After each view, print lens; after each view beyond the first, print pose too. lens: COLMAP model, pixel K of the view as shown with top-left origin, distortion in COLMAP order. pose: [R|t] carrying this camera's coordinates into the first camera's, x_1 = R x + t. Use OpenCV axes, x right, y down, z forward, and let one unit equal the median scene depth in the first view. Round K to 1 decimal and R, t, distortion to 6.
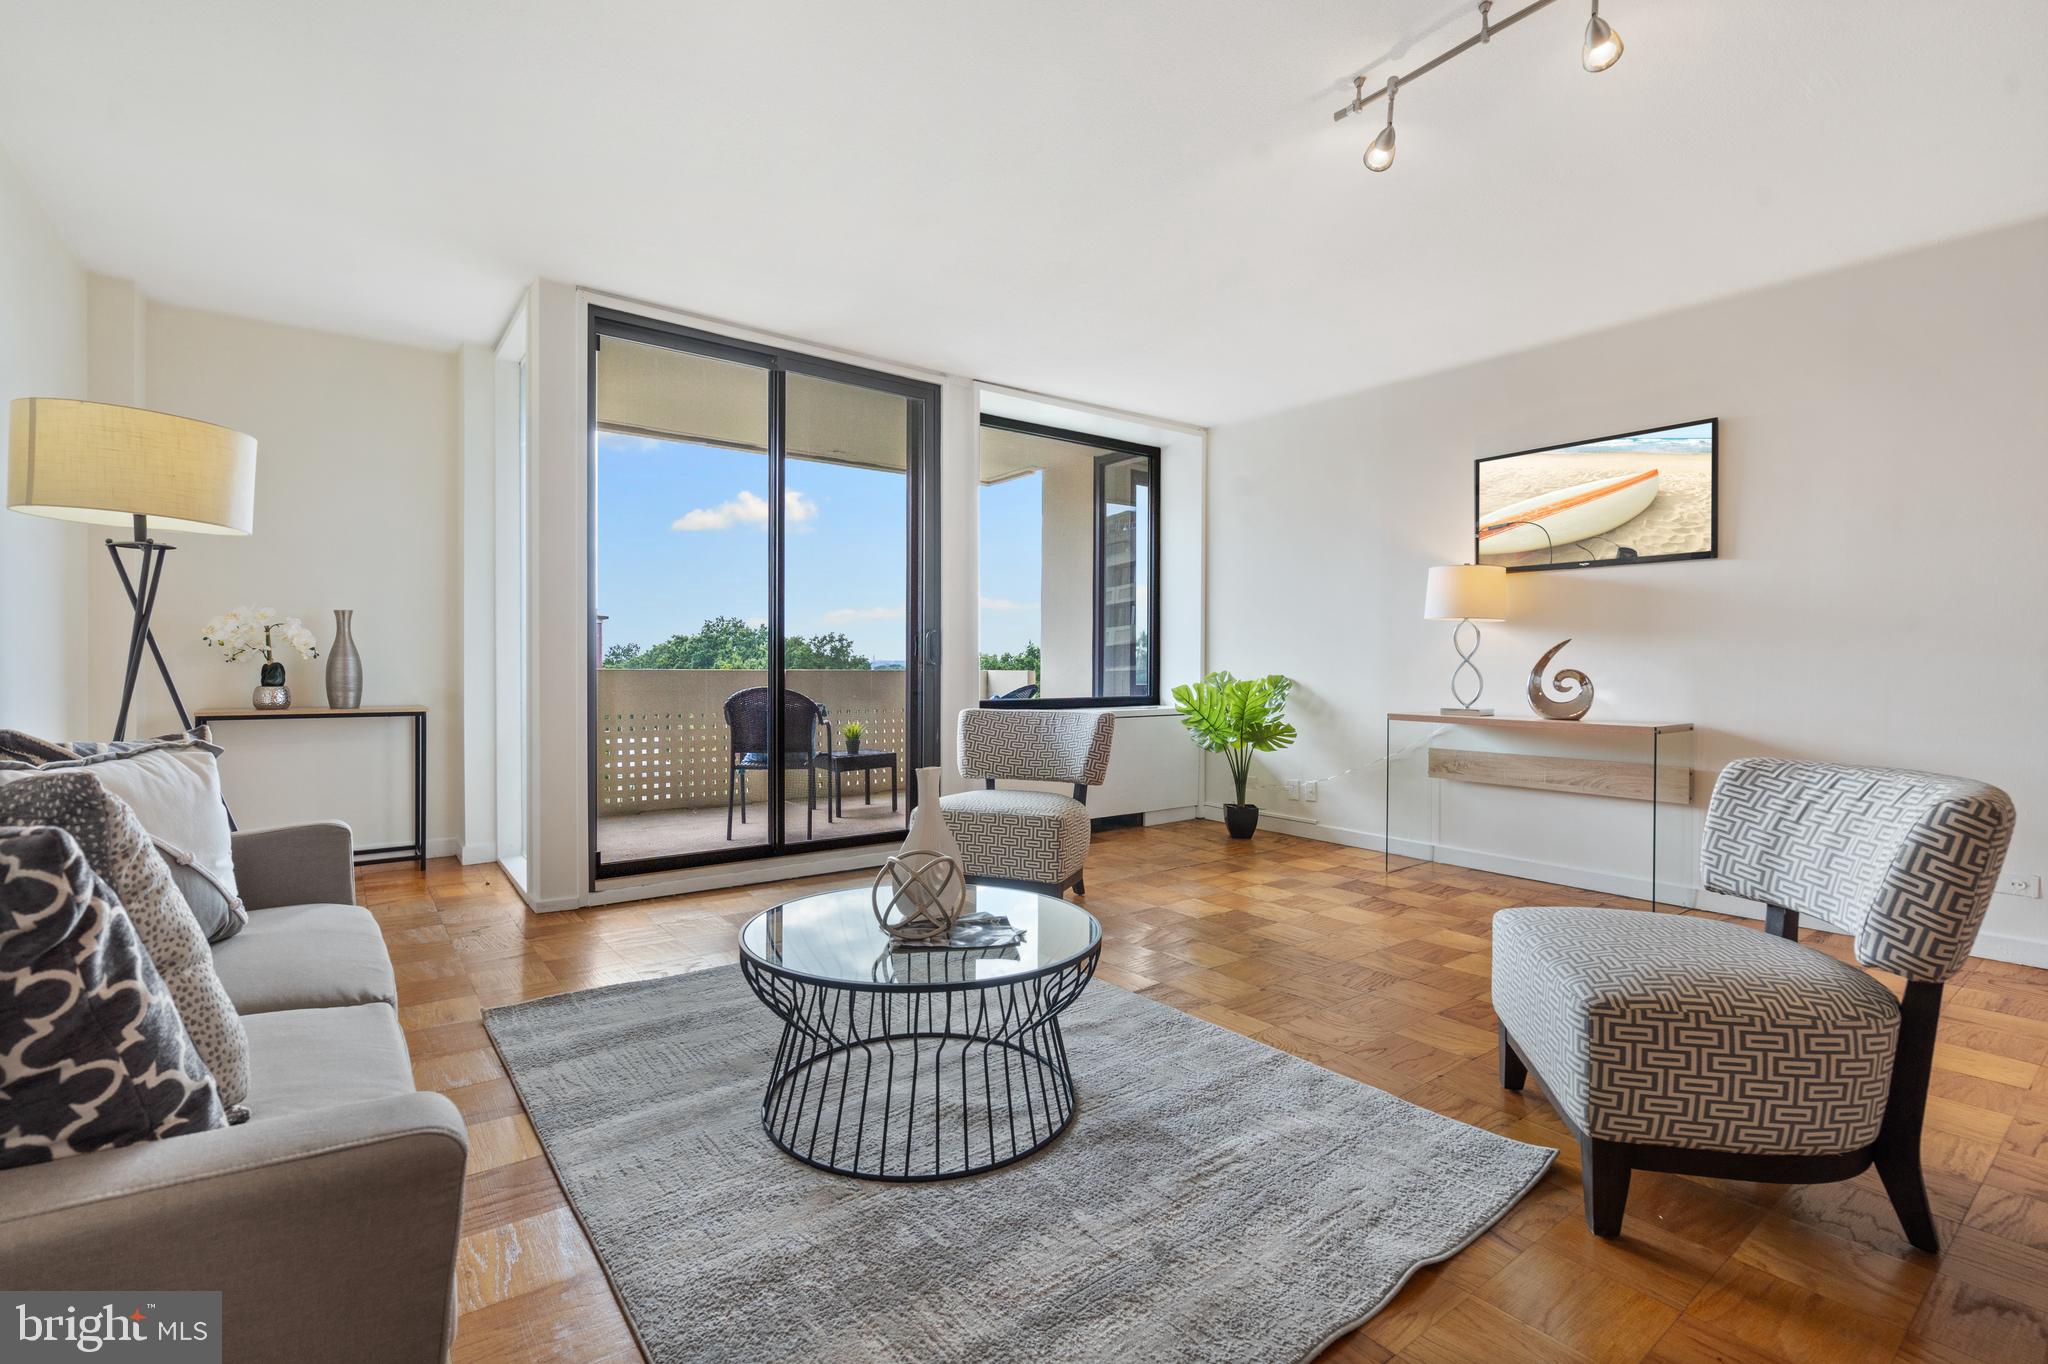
lens RADIAL K [[919.1, 0, 1018.7], [0, 919.1, 668.6], [0, 0, 1]] dist [-0.000195, 0.001641]
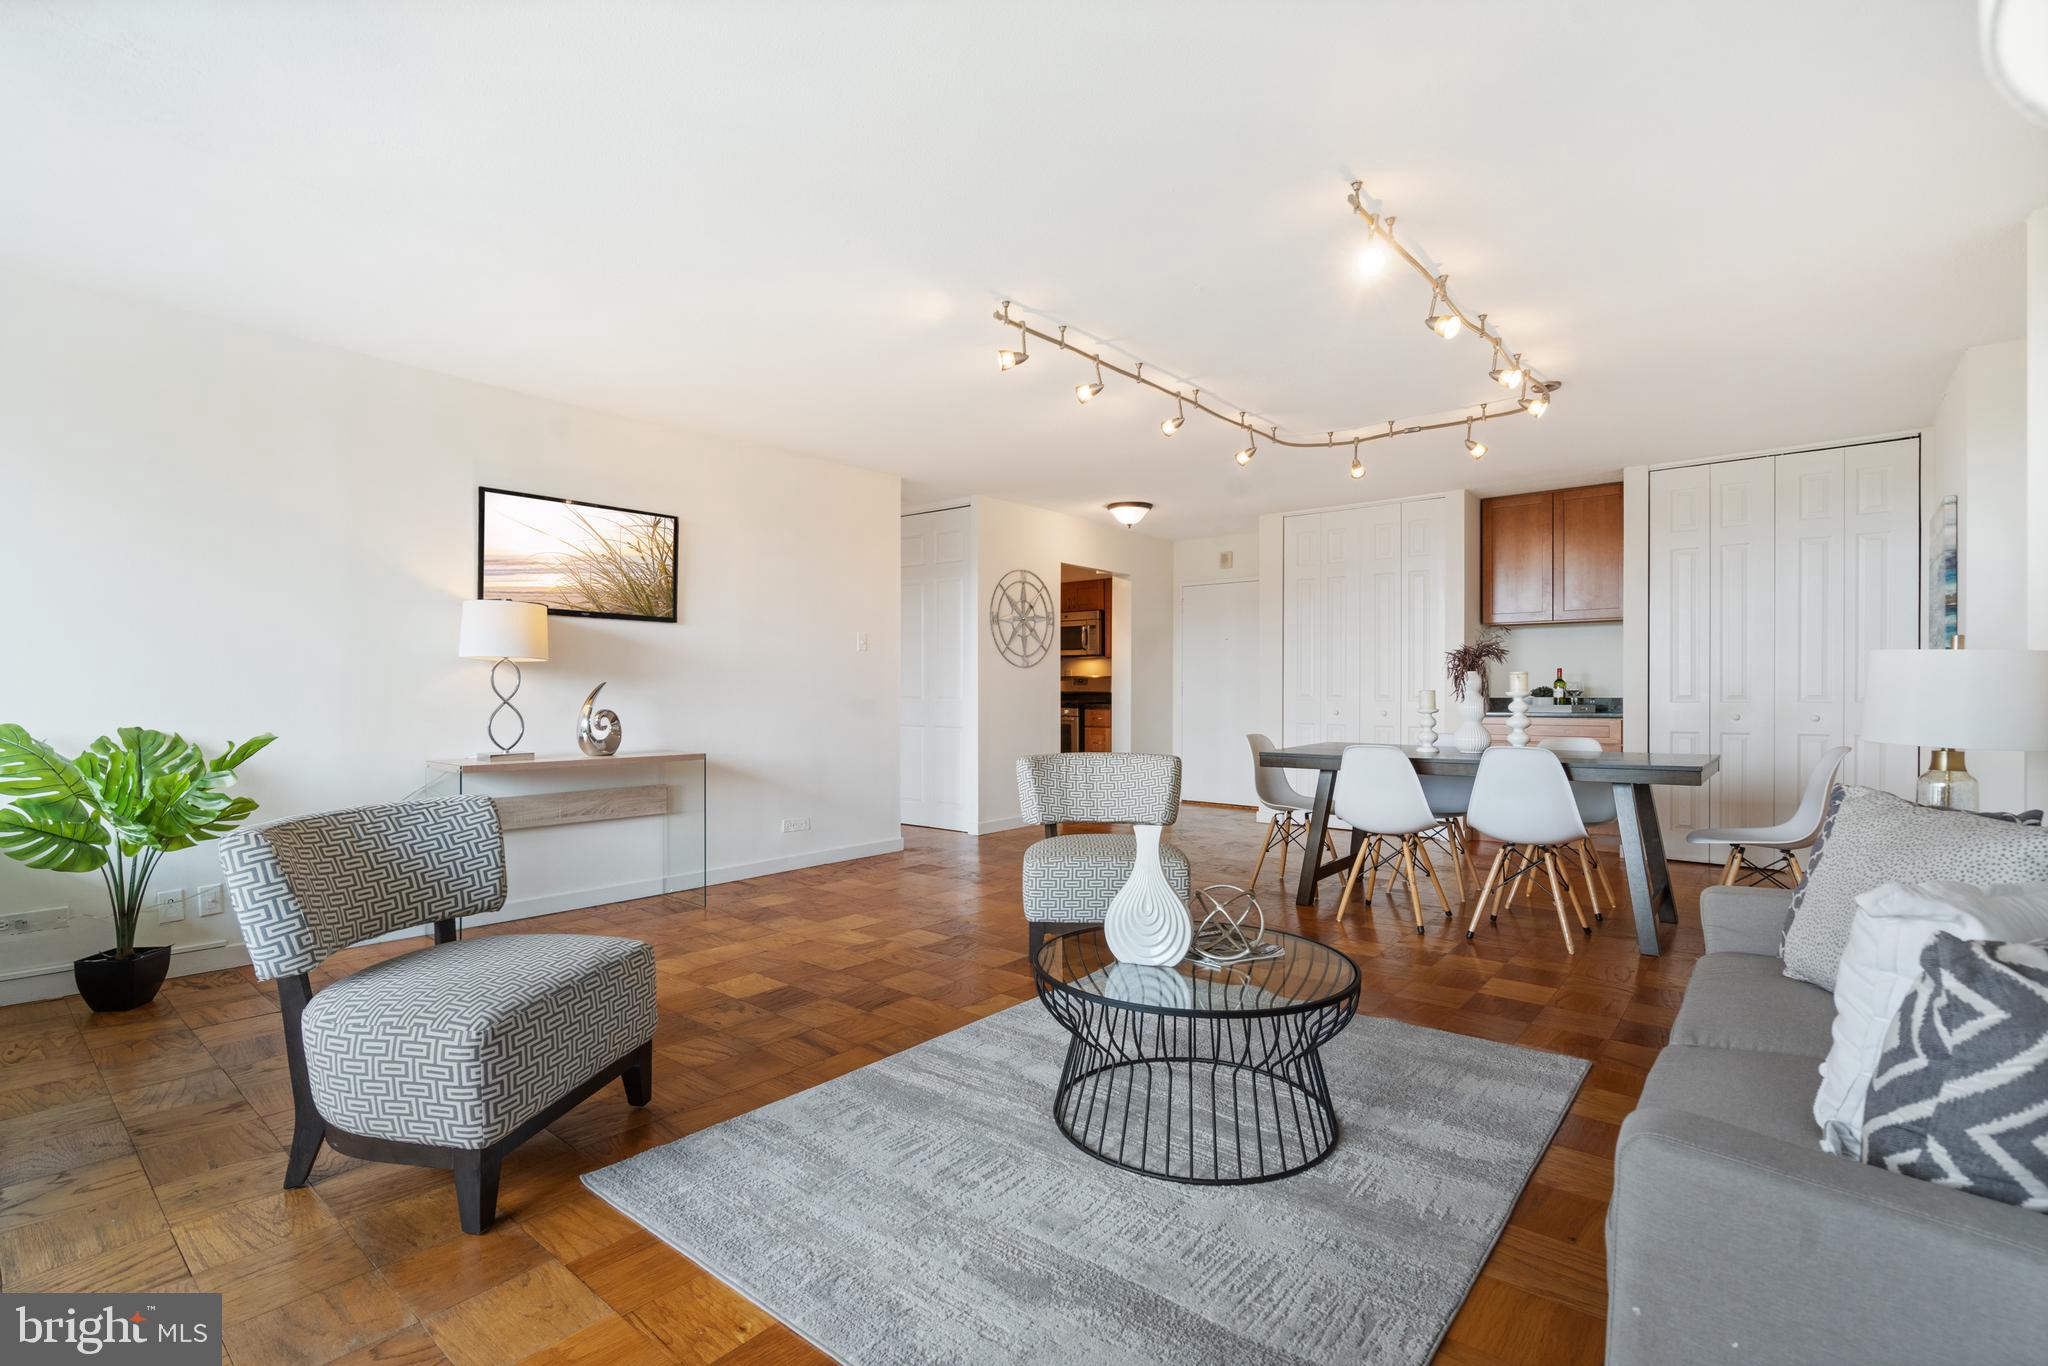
lens RADIAL K [[919.1, 0, 1018.7], [0, 919.1, 669.6], [0, 0, 1]] dist [-0.000195, 0.001641]
pose [[-0.187680, 0.017522, 0.982074, -0.583012], [0.003646, 0.999846, -0.017142, -0.026140], [-0.982223, 0.000364, -0.187715, 0.710428]]
